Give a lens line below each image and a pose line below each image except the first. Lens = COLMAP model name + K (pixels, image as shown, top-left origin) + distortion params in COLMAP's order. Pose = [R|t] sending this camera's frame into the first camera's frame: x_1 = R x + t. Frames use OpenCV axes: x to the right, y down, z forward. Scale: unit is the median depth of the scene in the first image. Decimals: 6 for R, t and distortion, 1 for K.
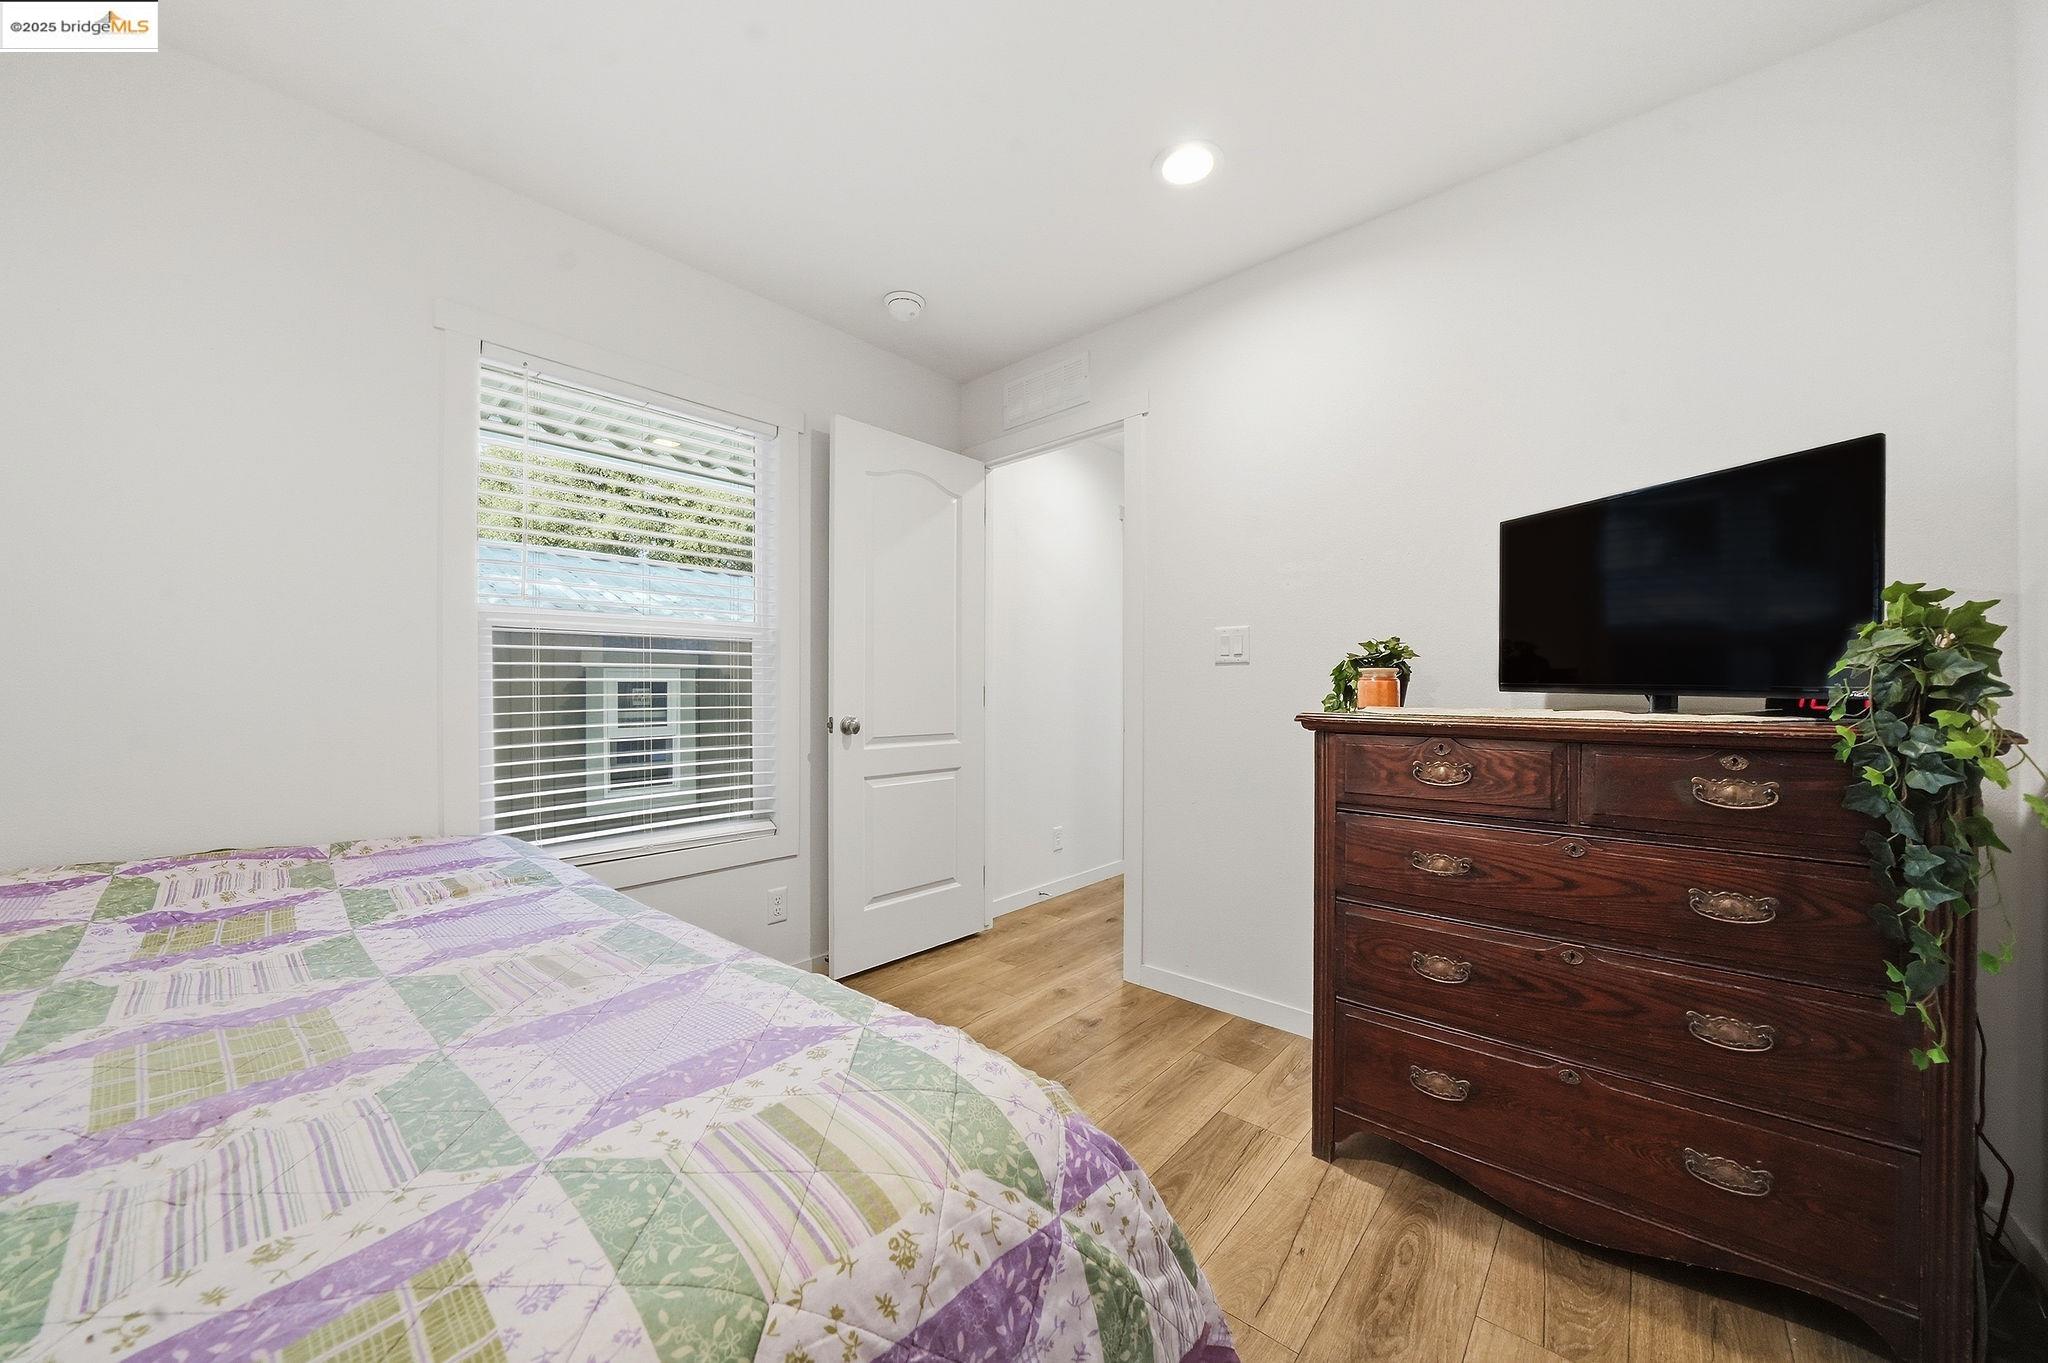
lens RADIAL K [[732.5, 0, 1022.8], [0, 732.5, 692.5], [0, 0, 1]] dist [-0.014591, -0.000100]
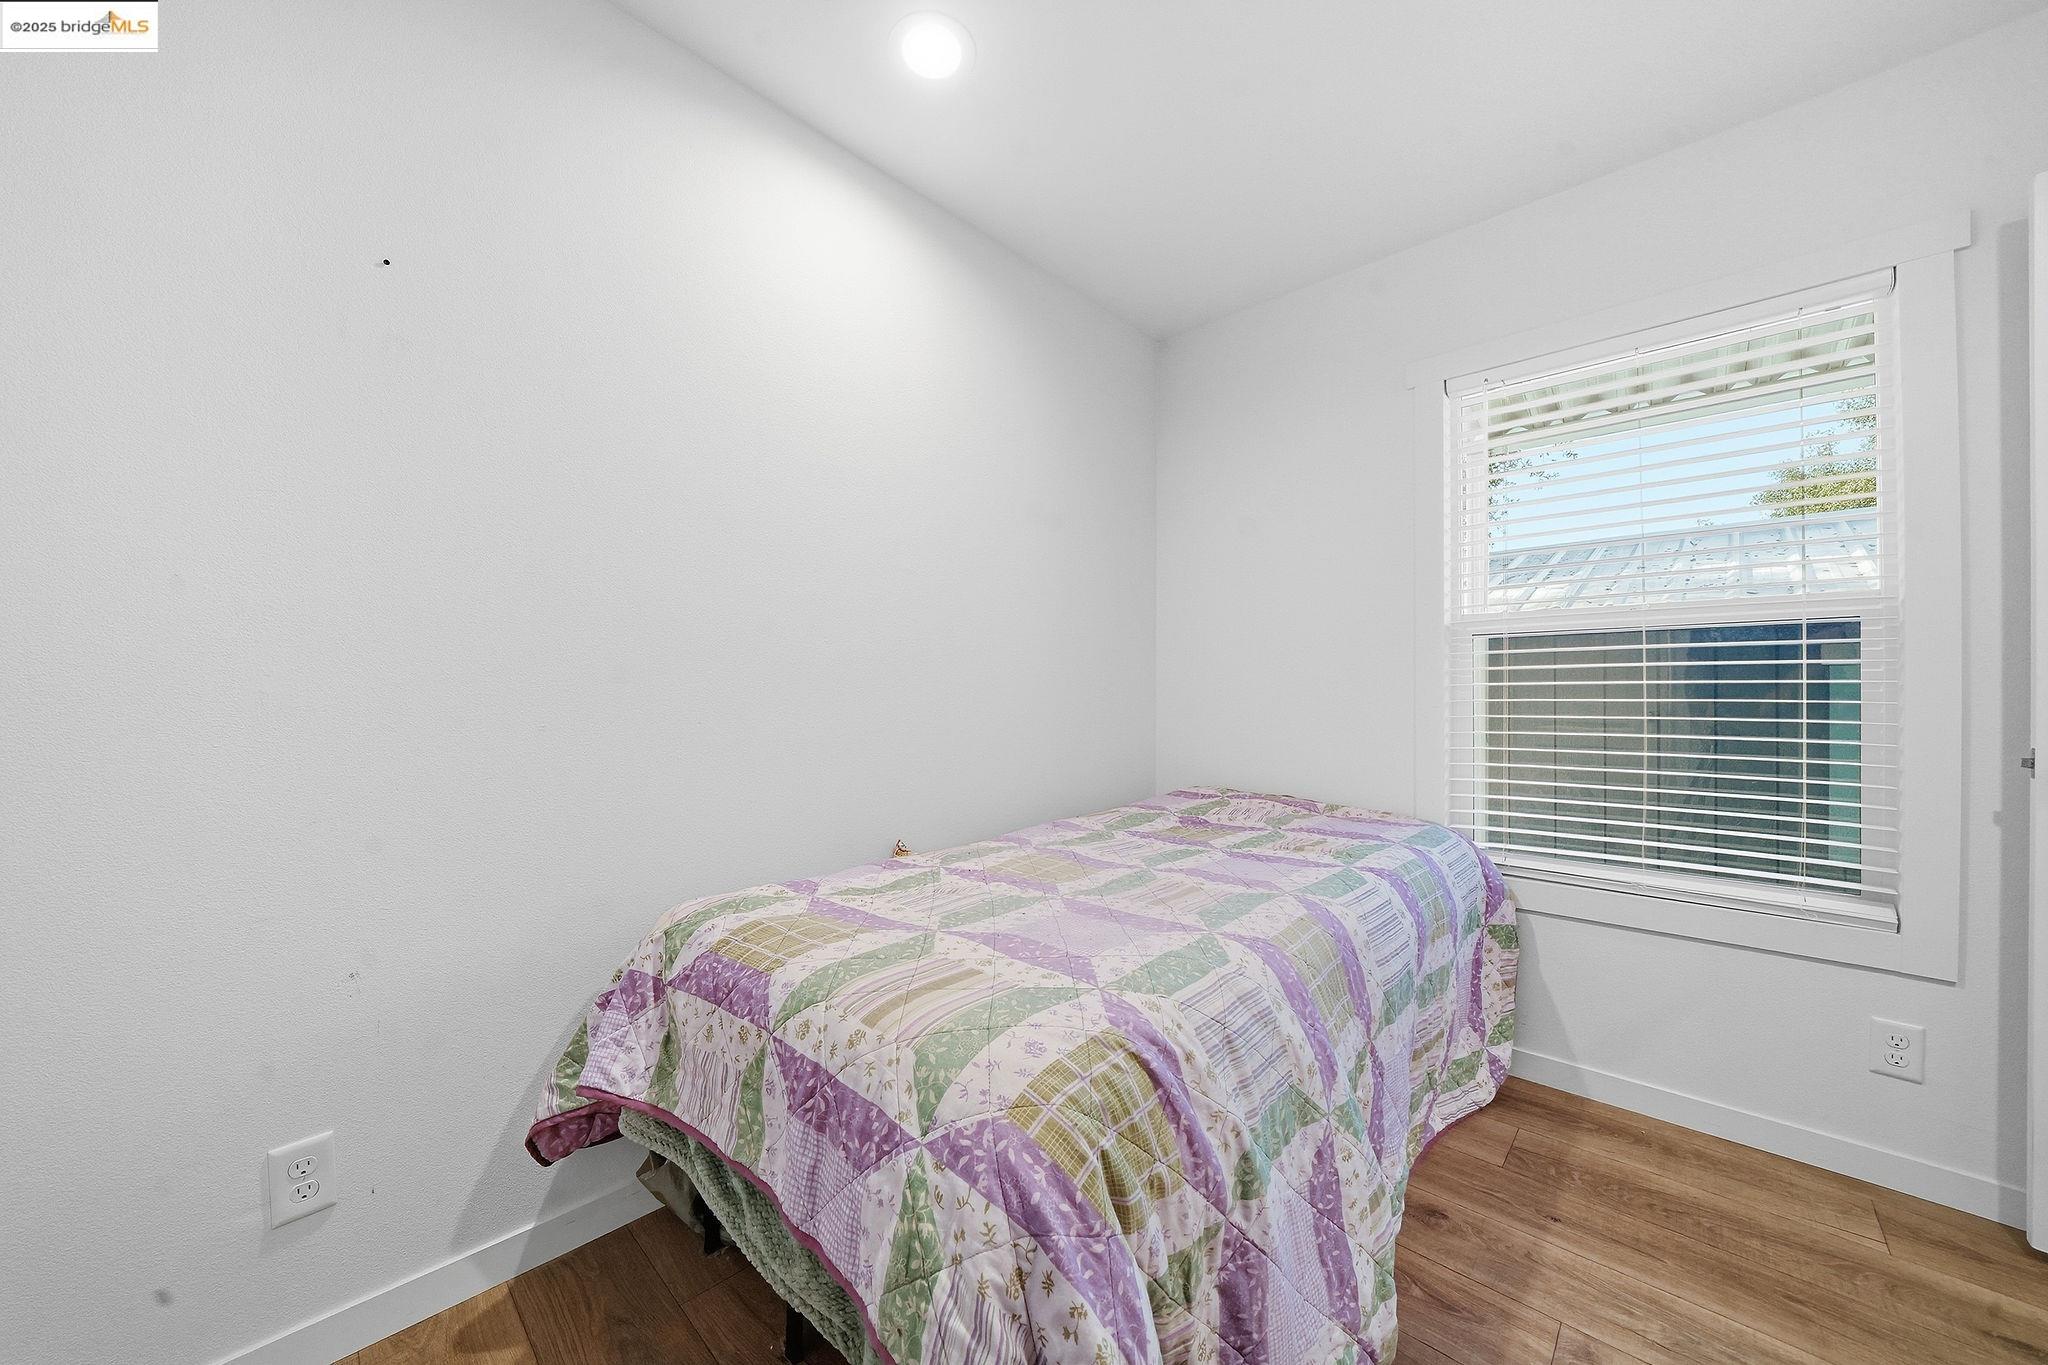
lens RADIAL K [[732.5, 0, 1023.9], [0, 732.5, 677.7], [0, 0, 1]] dist [-0.014591, -0.000100]
pose [[-0.054177, -0.018632, -0.998357, 1.117136], [-0.006556, 0.999811, -0.018304, -0.011816], [0.998510, 0.005554, -0.054289, 1.113051]]
